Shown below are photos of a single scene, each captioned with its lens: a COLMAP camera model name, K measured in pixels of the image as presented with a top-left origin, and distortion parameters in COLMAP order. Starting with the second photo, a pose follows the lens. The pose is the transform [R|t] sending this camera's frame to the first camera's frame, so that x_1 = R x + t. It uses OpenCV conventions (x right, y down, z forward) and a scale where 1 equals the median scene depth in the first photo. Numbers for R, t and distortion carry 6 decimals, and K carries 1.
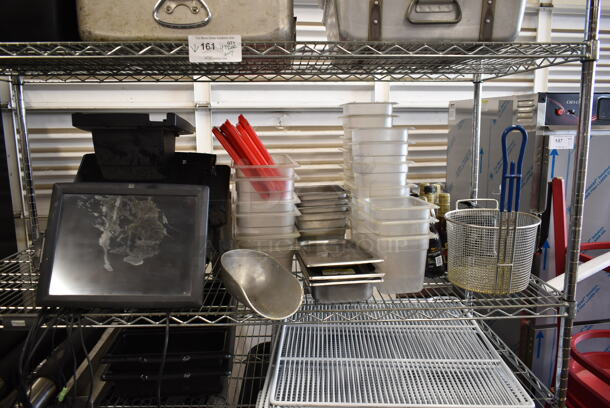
lens RADIAL K [[471.4, 0, 305.0], [0, 471.4, 204.0], [0, 0, 1]] dist [-0.022105, 0.007814]
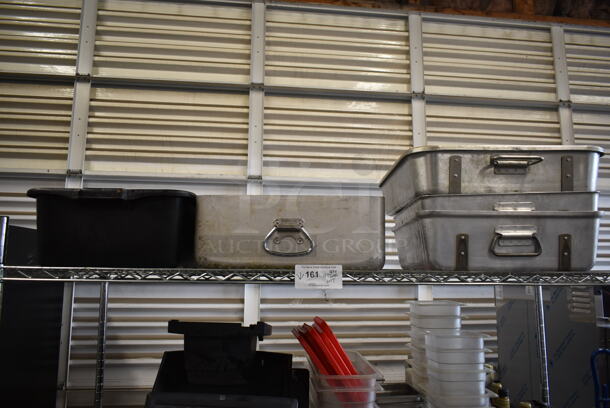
lens RADIAL K [[471.4, 0, 305.0], [0, 471.4, 204.0], [0, 0, 1]] dist [-0.022105, 0.007814]
pose [[0.999099, 0.011643, -0.040814, -0.153826], [-0.023456, 0.952903, -0.302366, -0.135202], [0.035372, 0.303051, 0.952318, -0.090167]]
